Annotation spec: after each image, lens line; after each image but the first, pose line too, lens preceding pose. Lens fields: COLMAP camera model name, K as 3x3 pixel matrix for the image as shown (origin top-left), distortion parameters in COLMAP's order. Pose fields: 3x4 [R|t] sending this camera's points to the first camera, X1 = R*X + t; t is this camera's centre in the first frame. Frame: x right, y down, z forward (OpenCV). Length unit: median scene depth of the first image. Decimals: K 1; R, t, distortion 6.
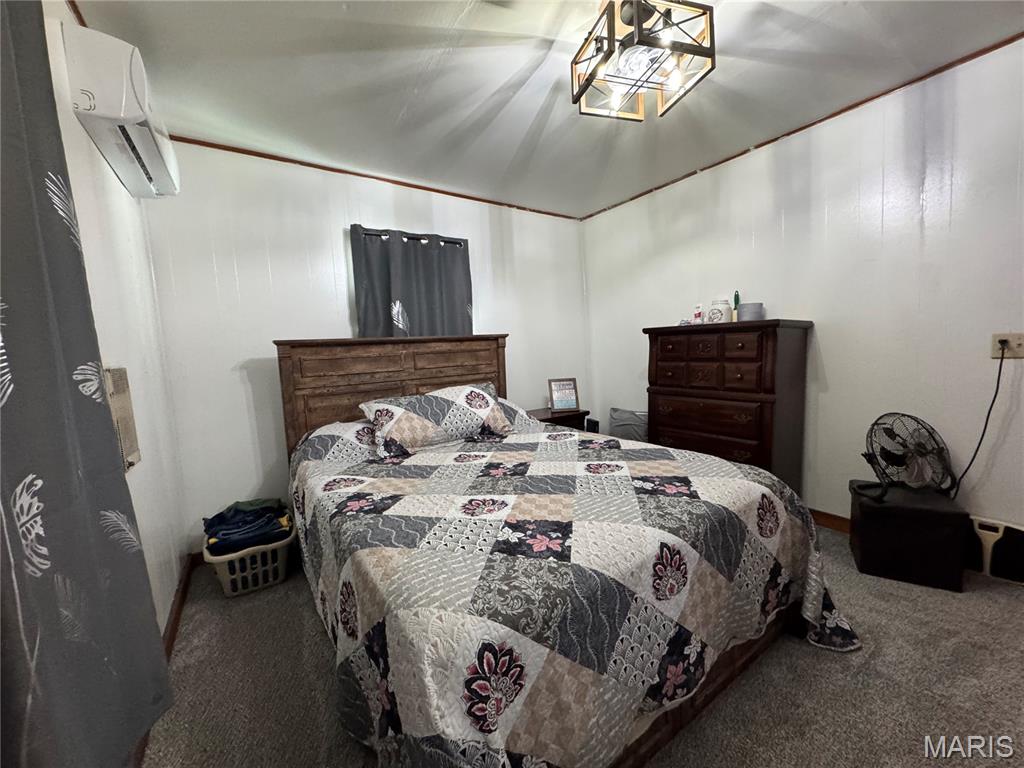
lens RADIAL K [[407.0, 0, 511.2], [0, 407.0, 388.8], [0, 0, 1]] dist [-0.003235, 0.000425]
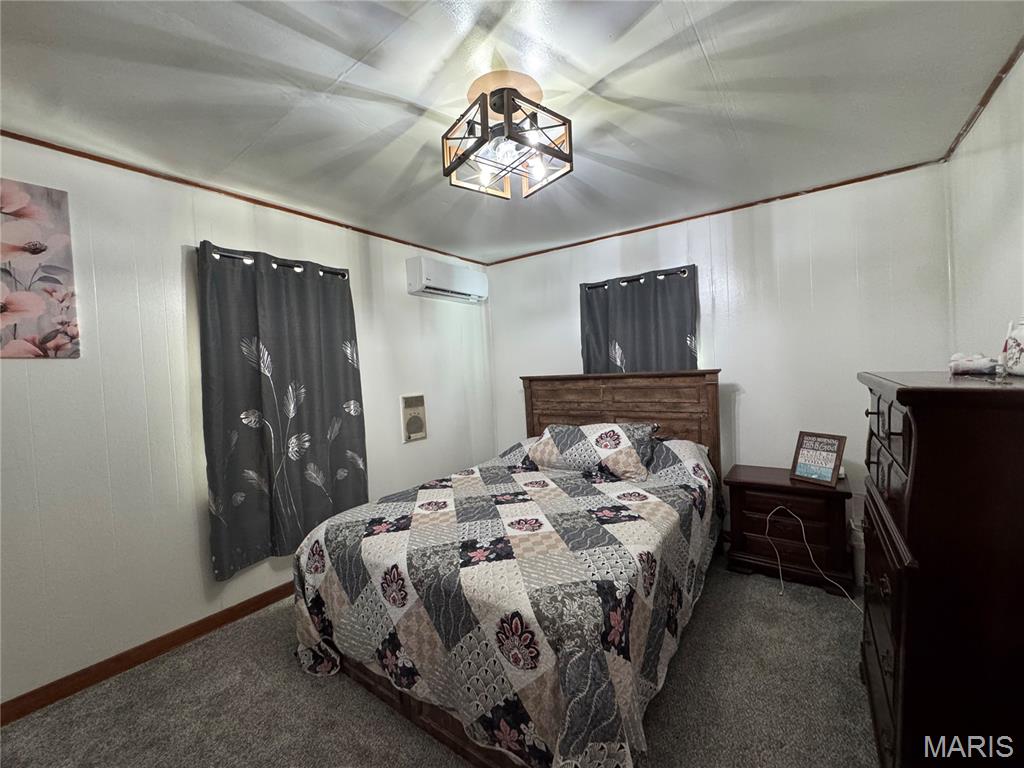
lens RADIAL K [[407.0, 0, 505.8], [0, 407.0, 383.5], [0, 0, 1]] dist [-0.003235, 0.000425]
pose [[0.330106, 0.060821, -0.941983, 0.820531], [-0.061202, 0.997201, 0.042939, -0.147861], [0.941958, 0.043477, 0.332904, 0.403734]]
